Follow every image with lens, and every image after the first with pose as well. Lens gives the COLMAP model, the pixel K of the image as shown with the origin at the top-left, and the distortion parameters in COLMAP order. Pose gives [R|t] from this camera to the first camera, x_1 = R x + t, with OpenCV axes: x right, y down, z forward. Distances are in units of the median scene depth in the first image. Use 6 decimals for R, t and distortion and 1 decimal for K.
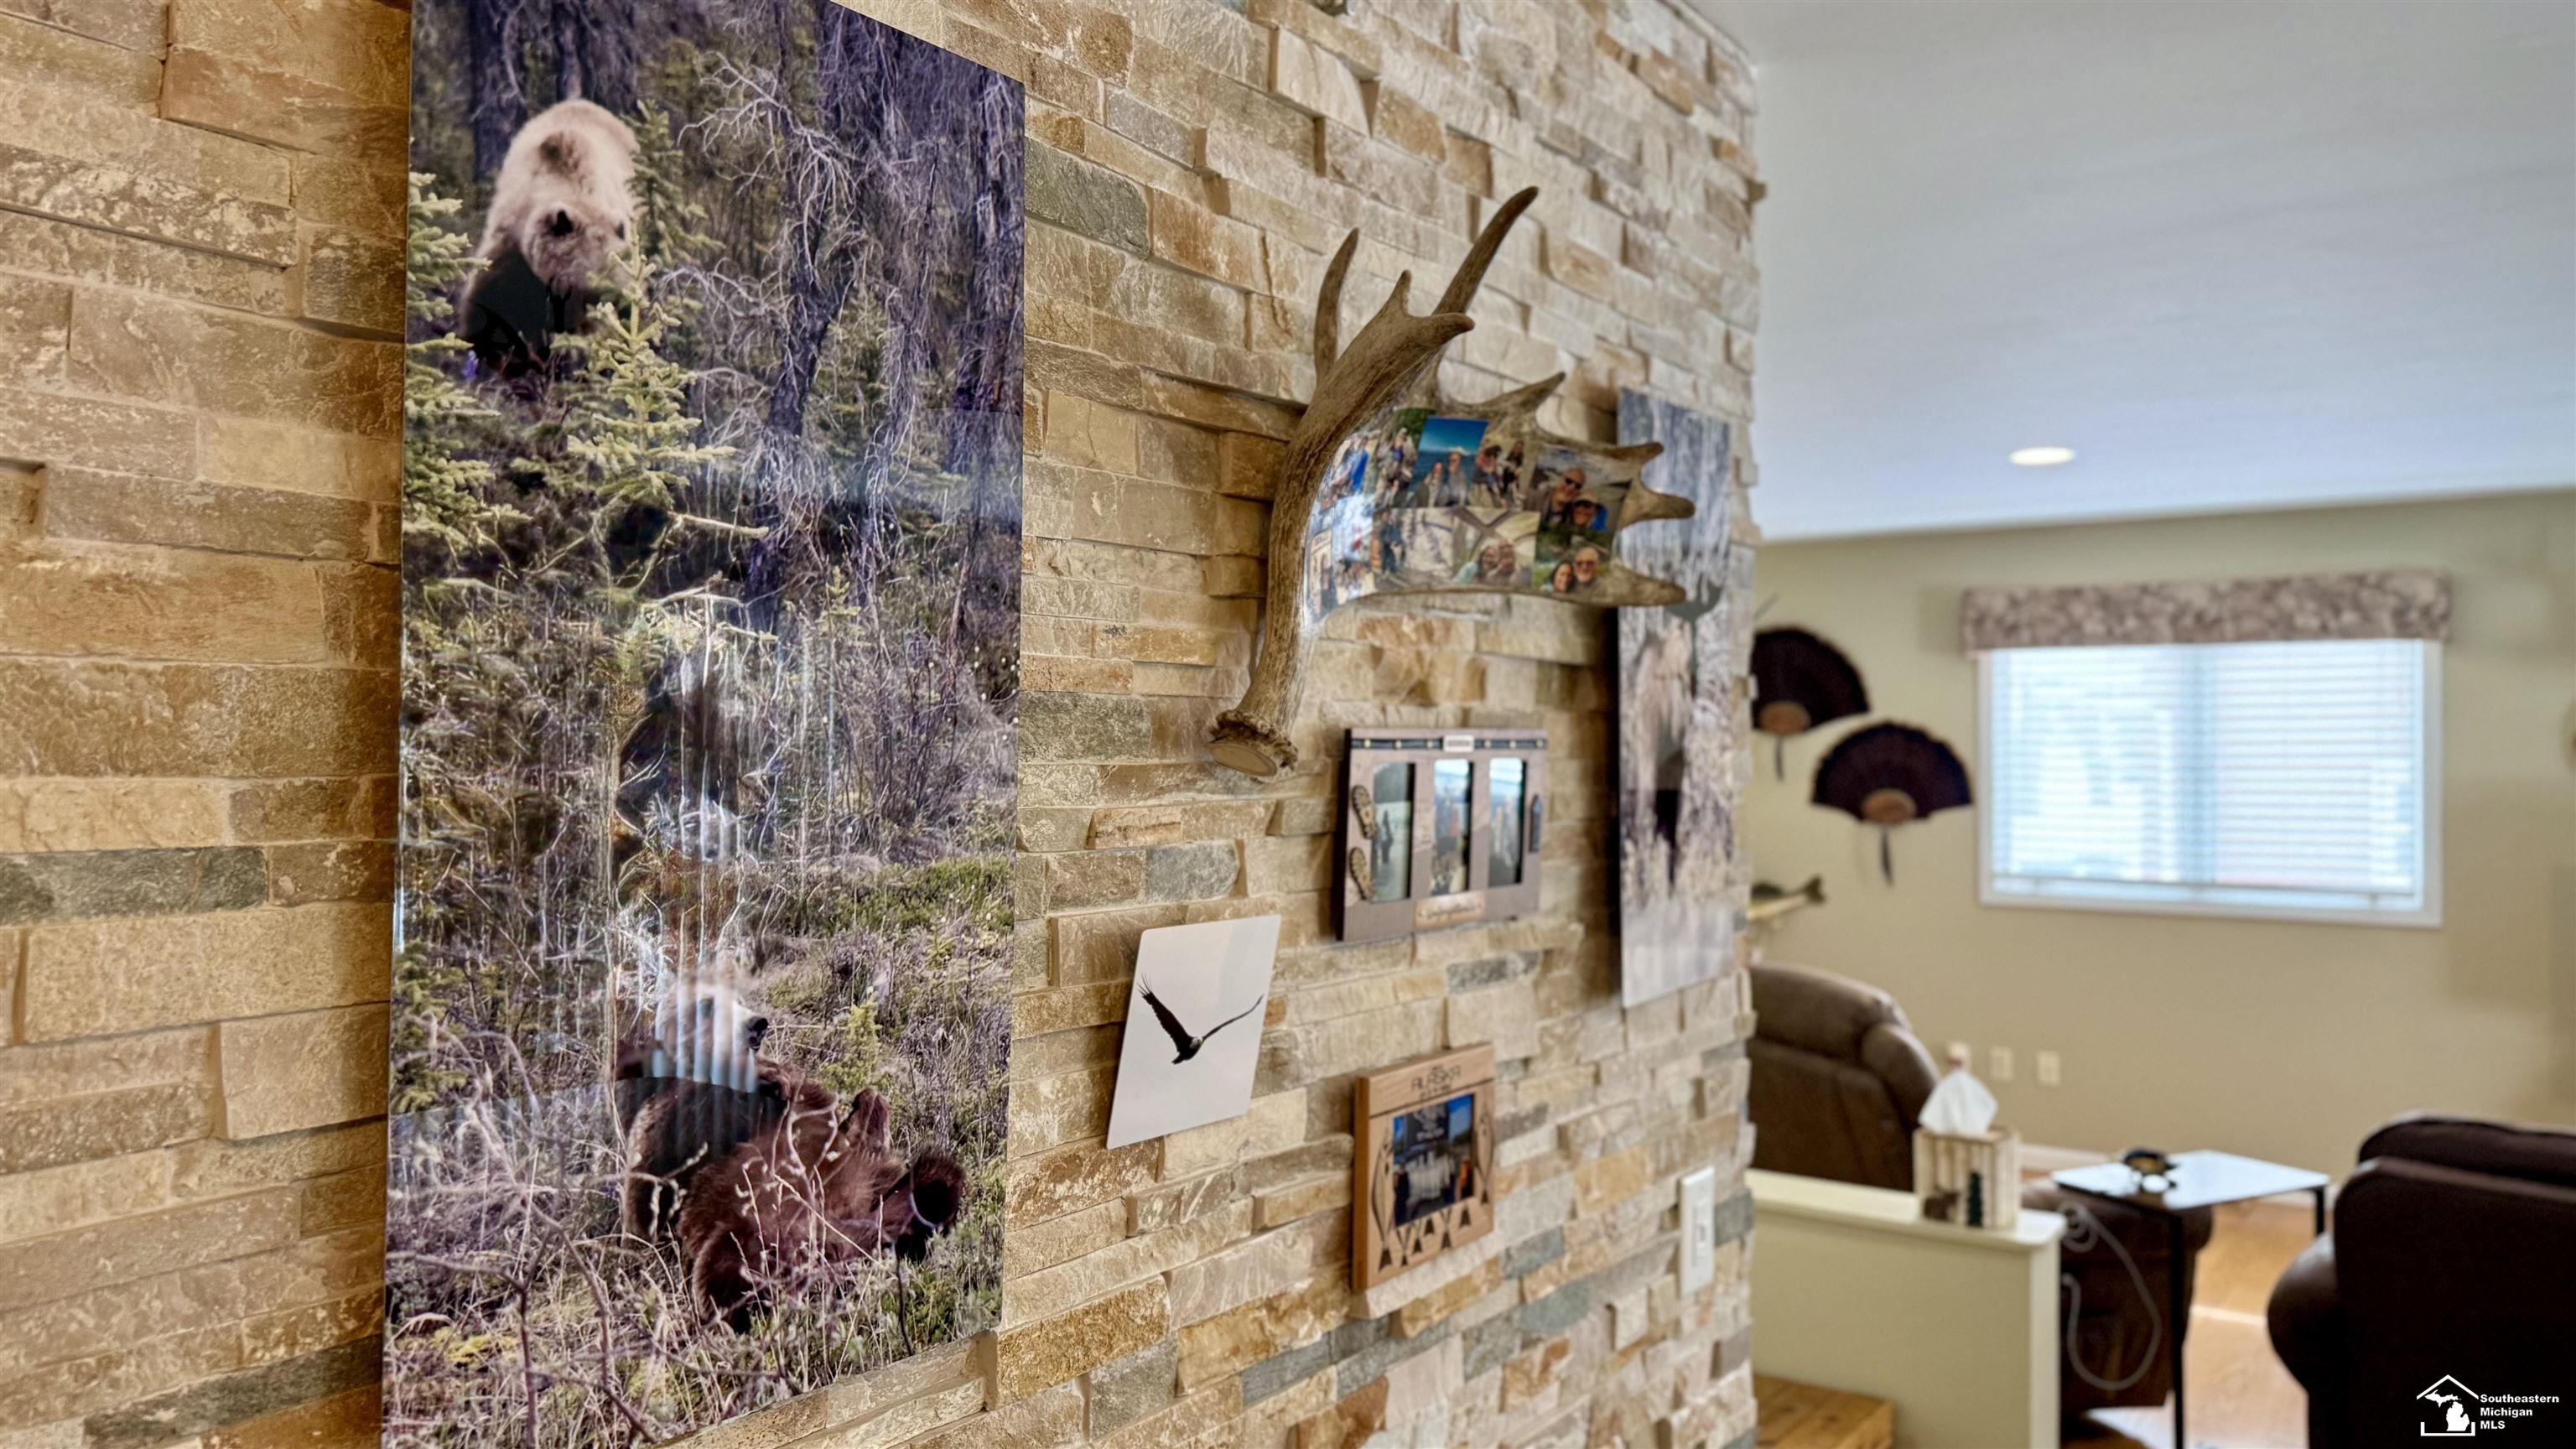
lens RADIAL K [[1783.1, 0, 1293.7], [0, 1783.1, 716.6], [0, 0, 1]] dist [0.056373, -0.001399]
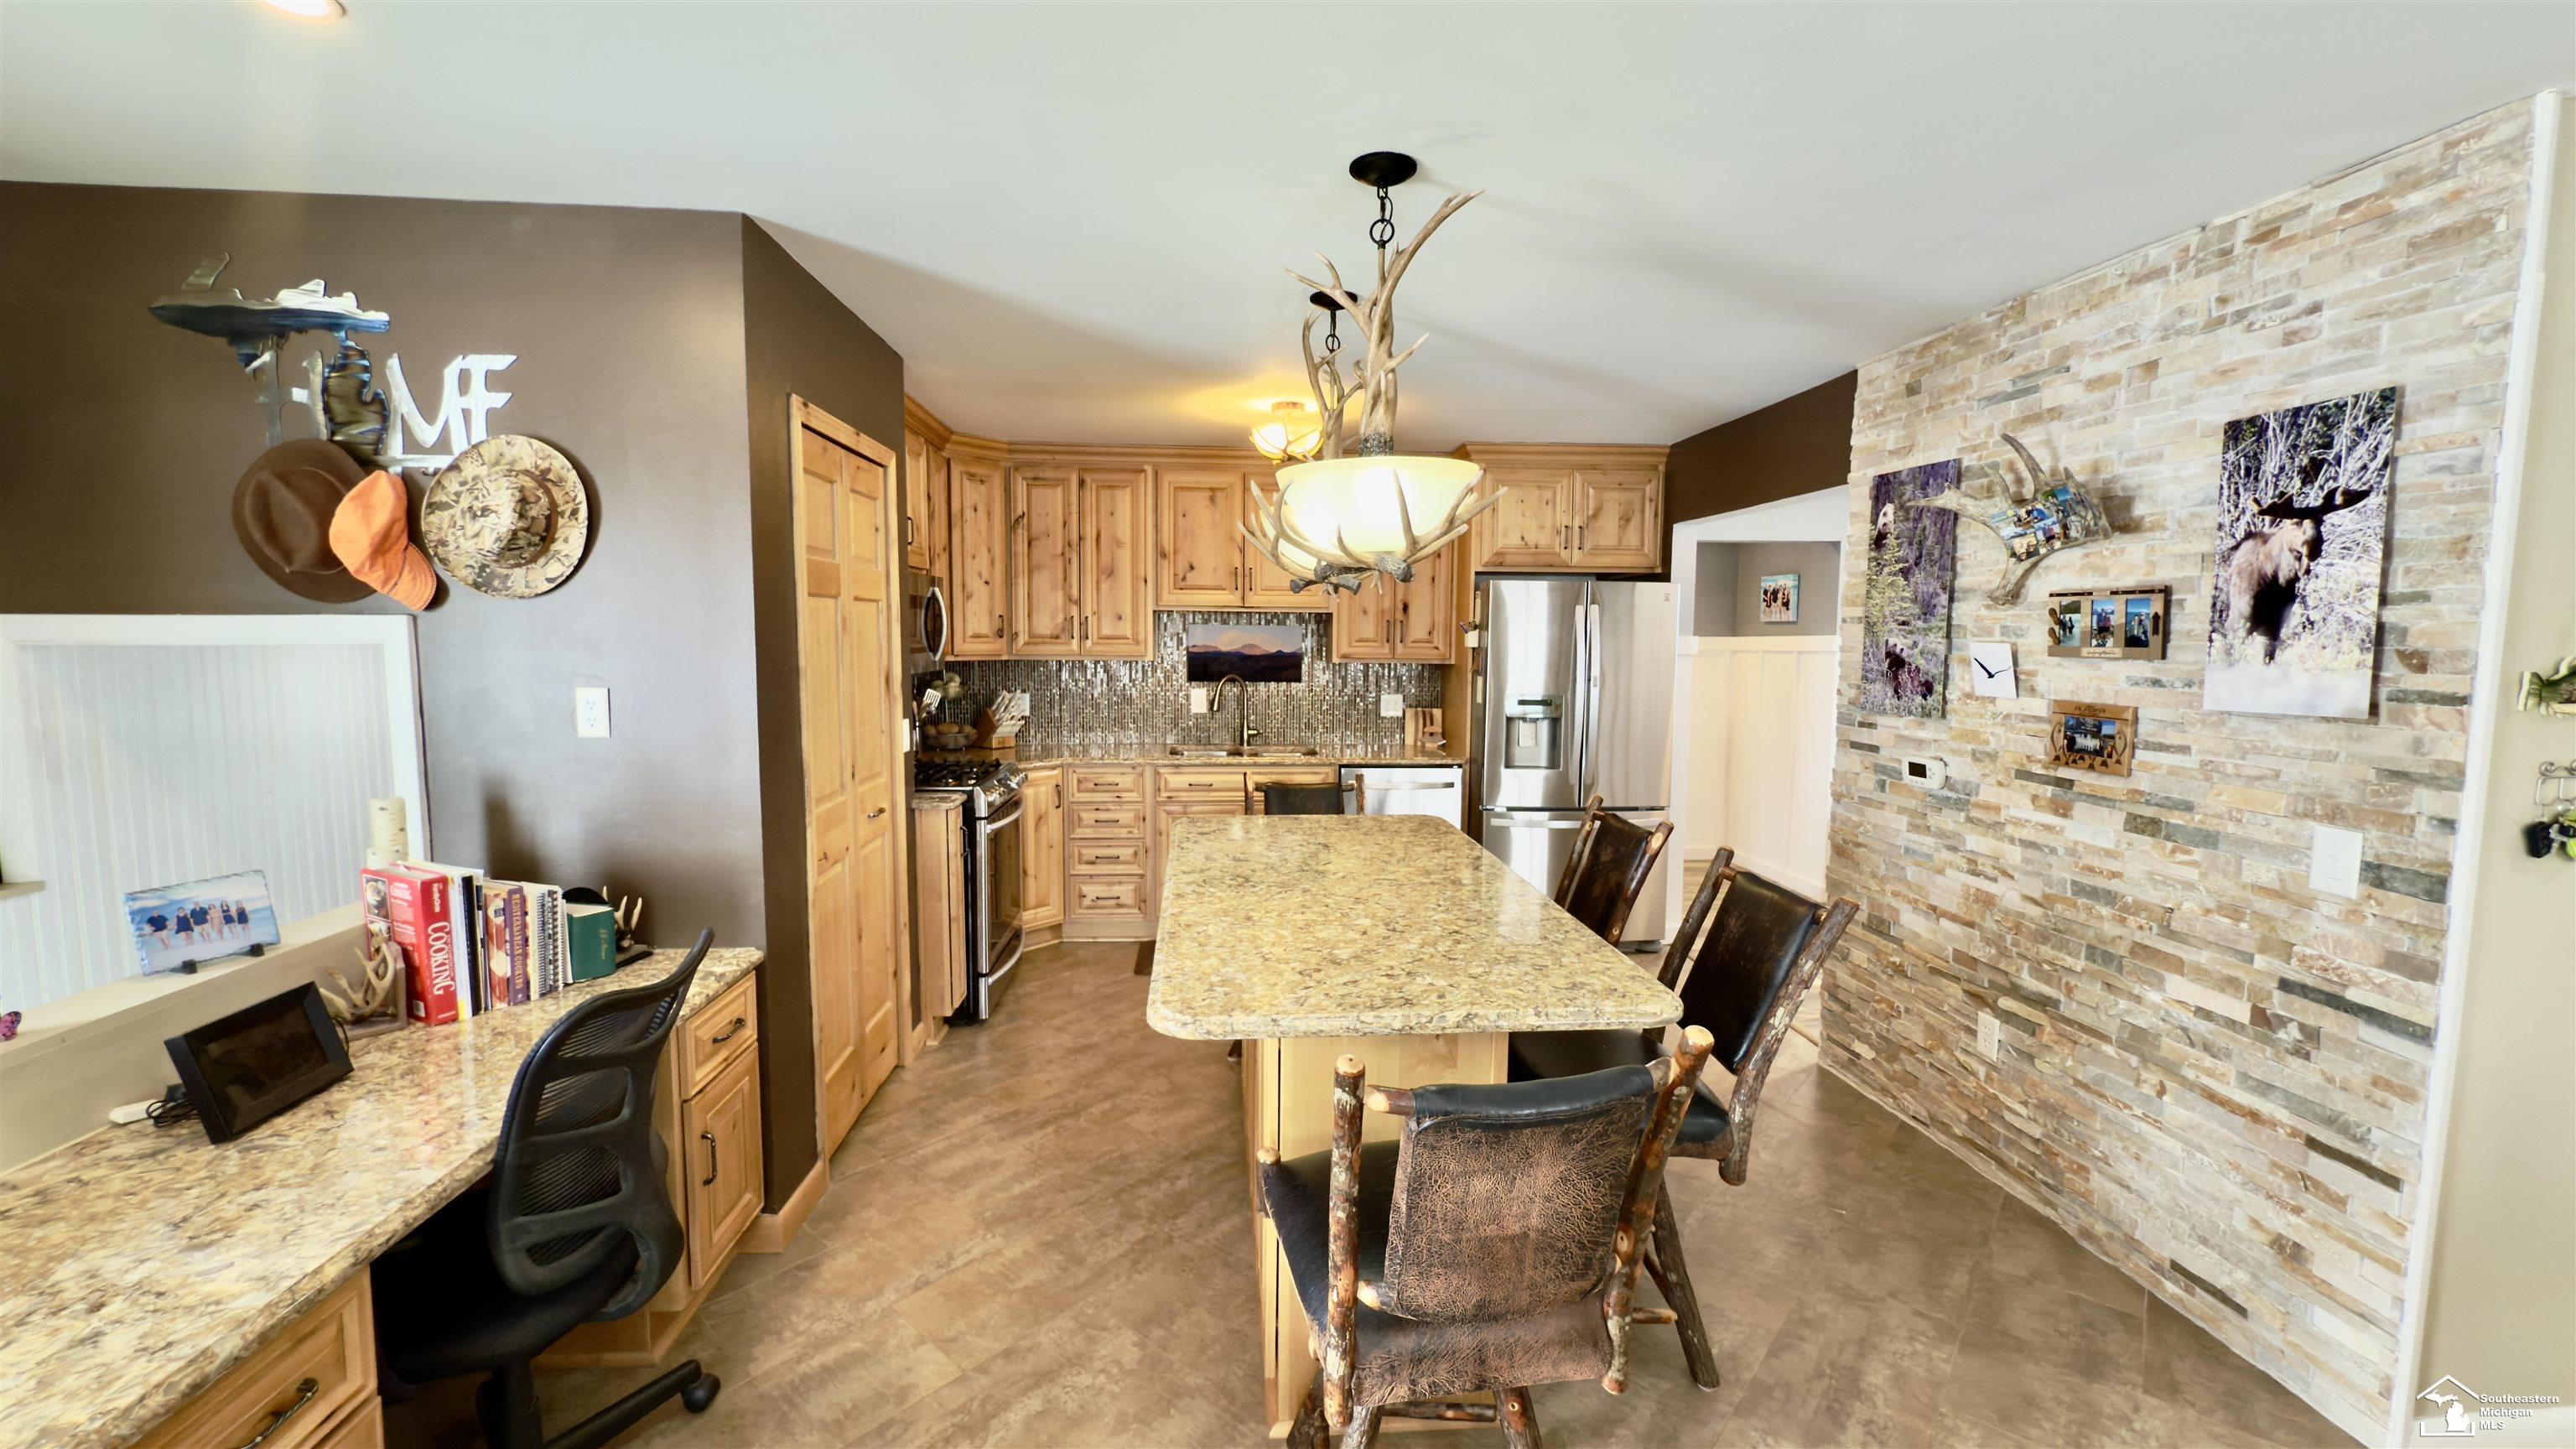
lens RADIAL K [[1024.5, 0, 1279.5], [0, 1024.5, 723.5], [0, 0, 1]] dist [-0.002336, 0.000364]
pose [[-0.764074, 0.047812, -0.643355, 2.573232], [-0.004816, 0.996799, 0.079799, 0.117300], [0.645111, 0.064071, -0.761398, 1.690085]]
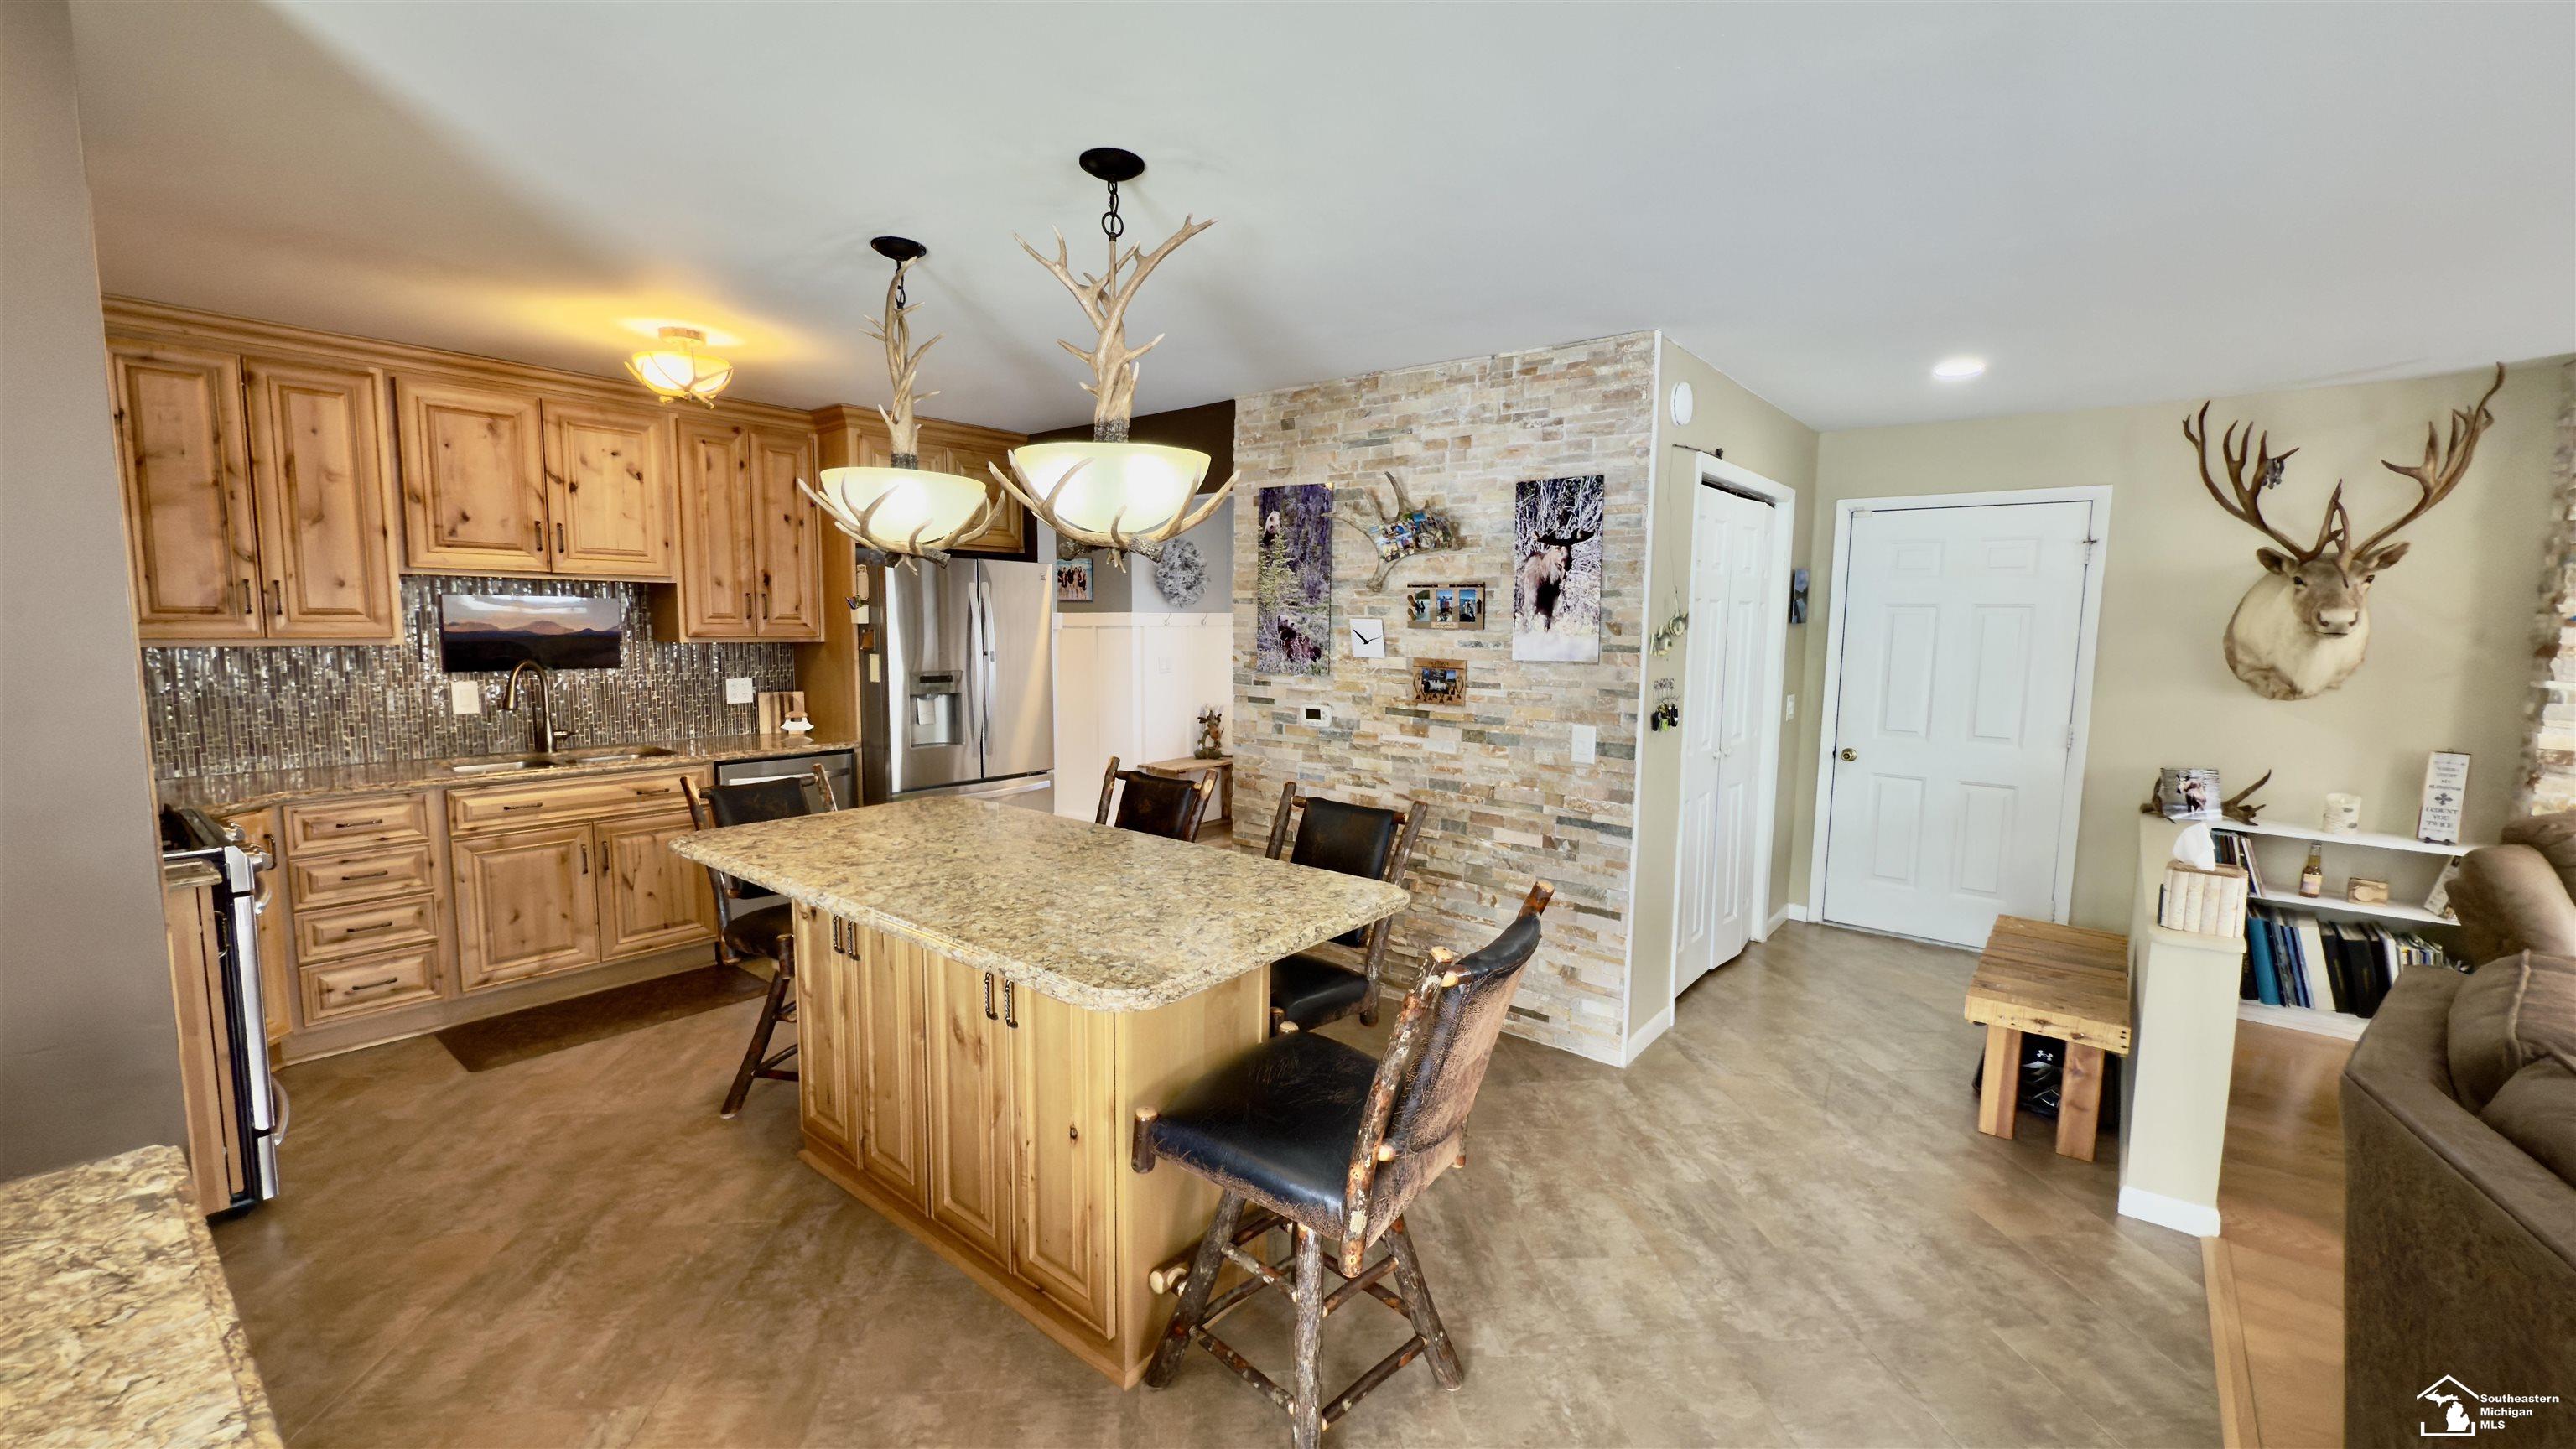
lens RADIAL K [[1024.5, 0, 1284.1], [0, 1024.5, 724.0], [0, 0, 1]] dist [-0.002336, 0.000364]
pose [[-0.059180, 0.099988, -0.993227, 3.100773], [-0.003466, 0.994944, 0.100368, 0.118985], [0.998241, 0.009382, -0.058534, 0.918932]]
